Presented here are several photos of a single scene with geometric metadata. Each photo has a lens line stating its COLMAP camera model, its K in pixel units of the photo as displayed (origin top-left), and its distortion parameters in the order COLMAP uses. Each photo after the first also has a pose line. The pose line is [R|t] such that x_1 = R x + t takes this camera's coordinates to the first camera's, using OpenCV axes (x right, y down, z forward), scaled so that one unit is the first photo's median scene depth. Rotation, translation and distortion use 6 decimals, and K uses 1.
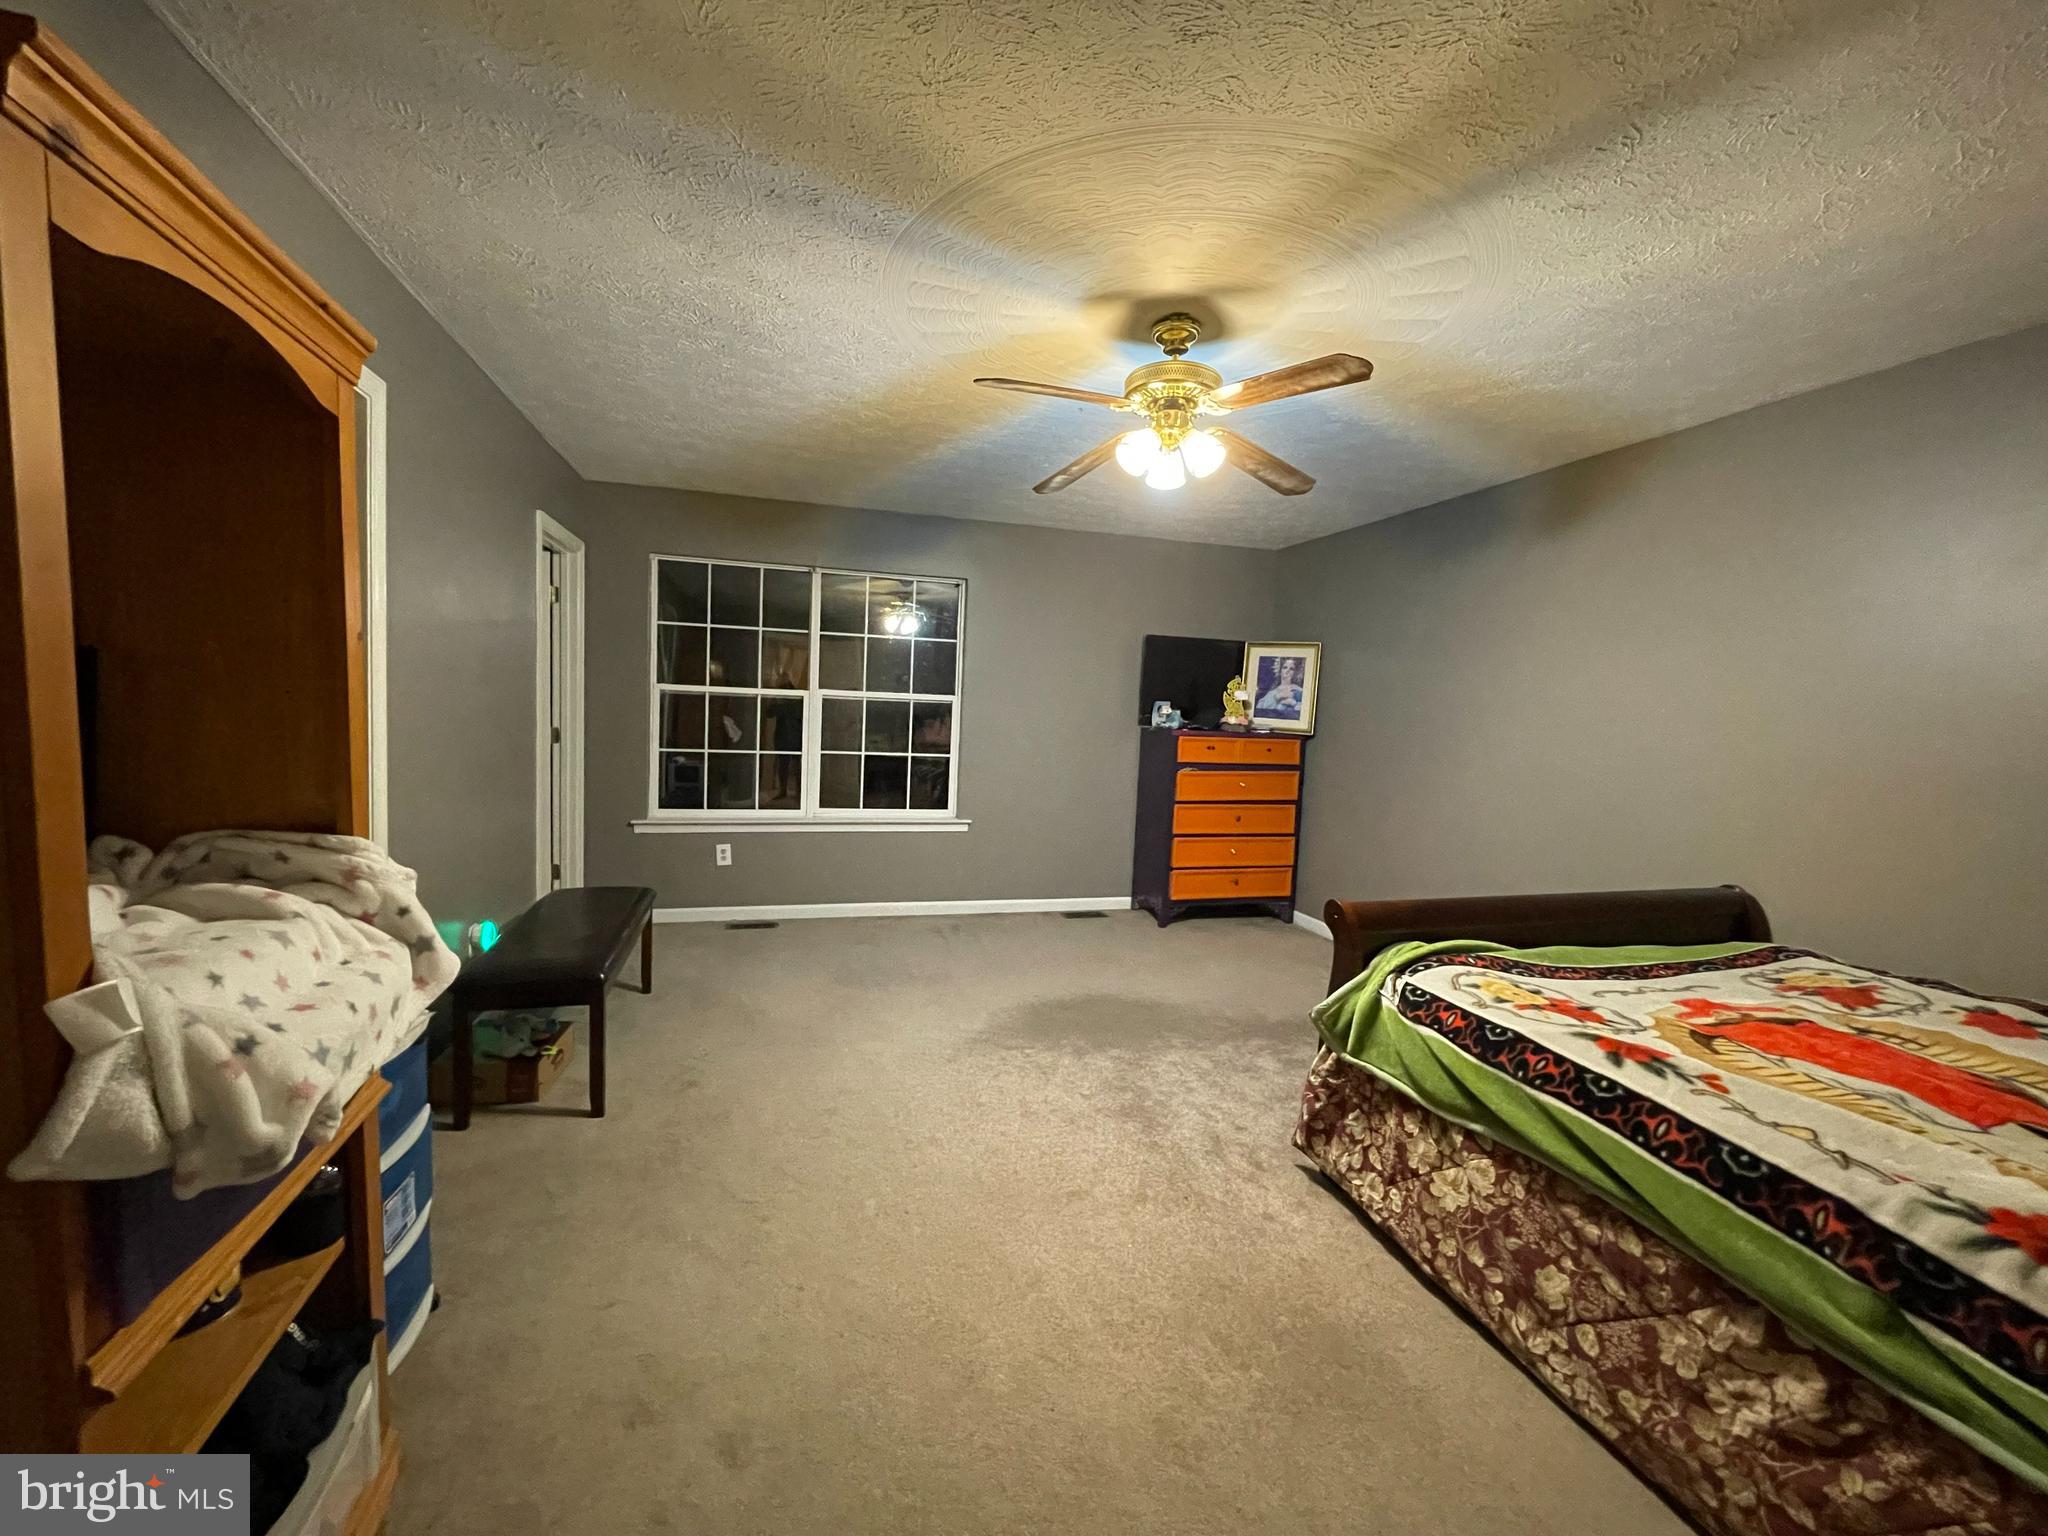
lens RADIAL K [[831.3, 0, 1021.7], [0, 831.3, 767.4], [0, 0, 1]] dist [-0.003771, 0.000011]
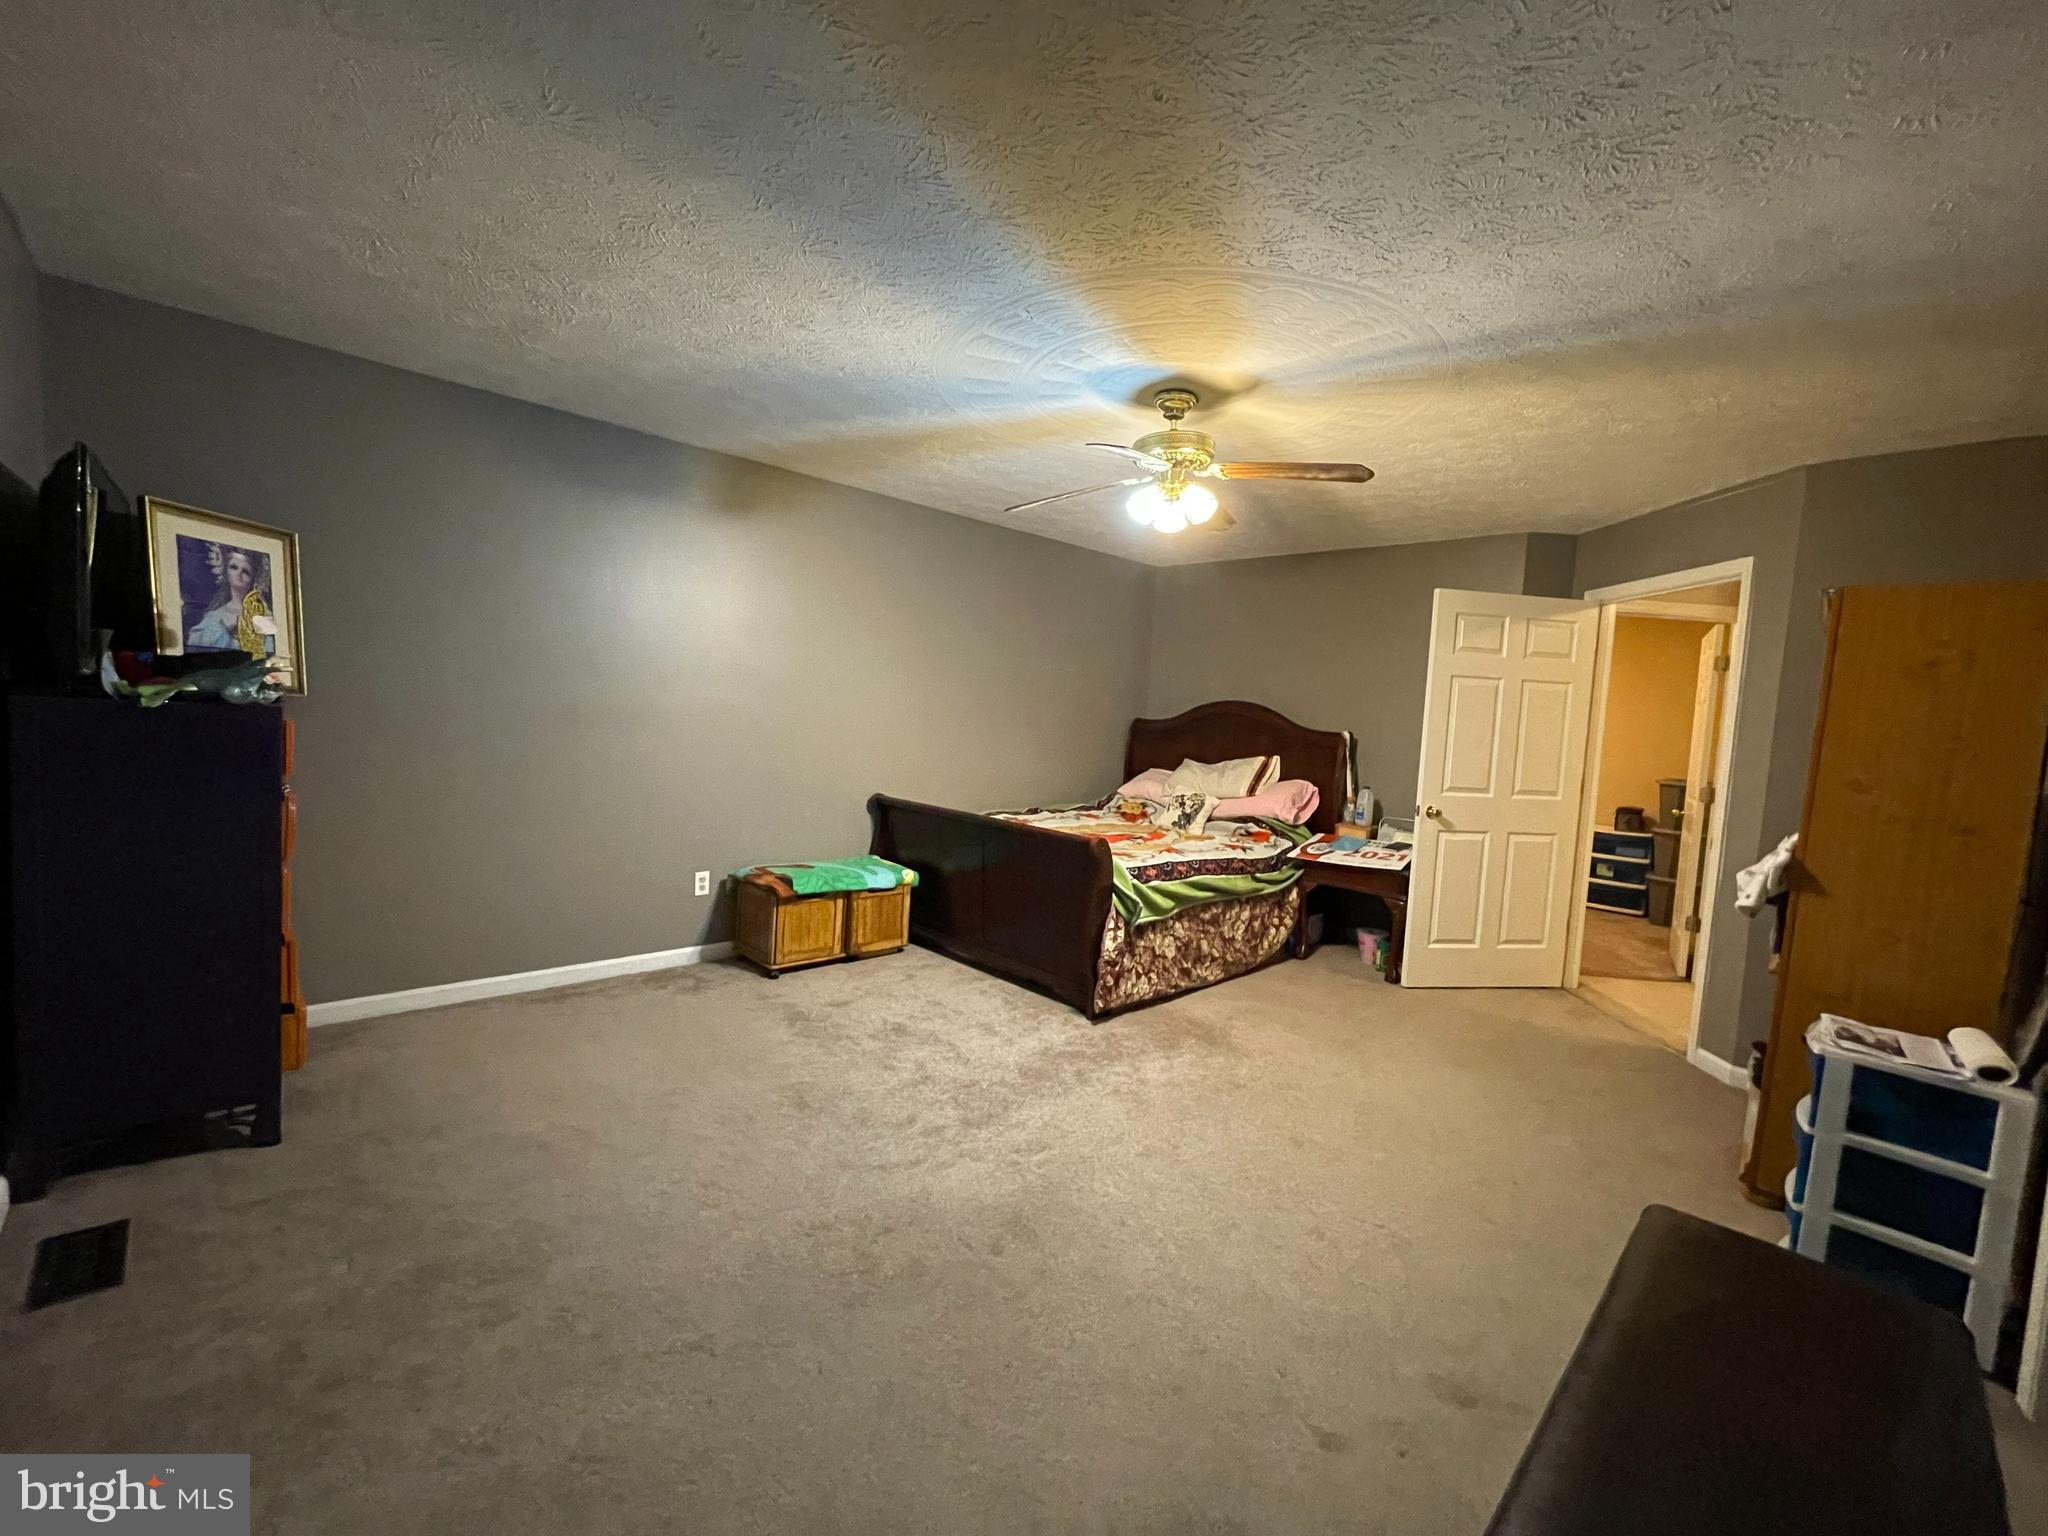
lens RADIAL K [[831.3, 0, 1021.7], [0, 831.3, 767.4], [0, 0, 1]] dist [-0.003771, 0.000011]
pose [[-0.467709, -0.132371, 0.873914, -0.976089], [-0.016031, 0.989830, 0.141349, -0.201436], [-0.883737, 0.052101, -0.465075, 2.110456]]
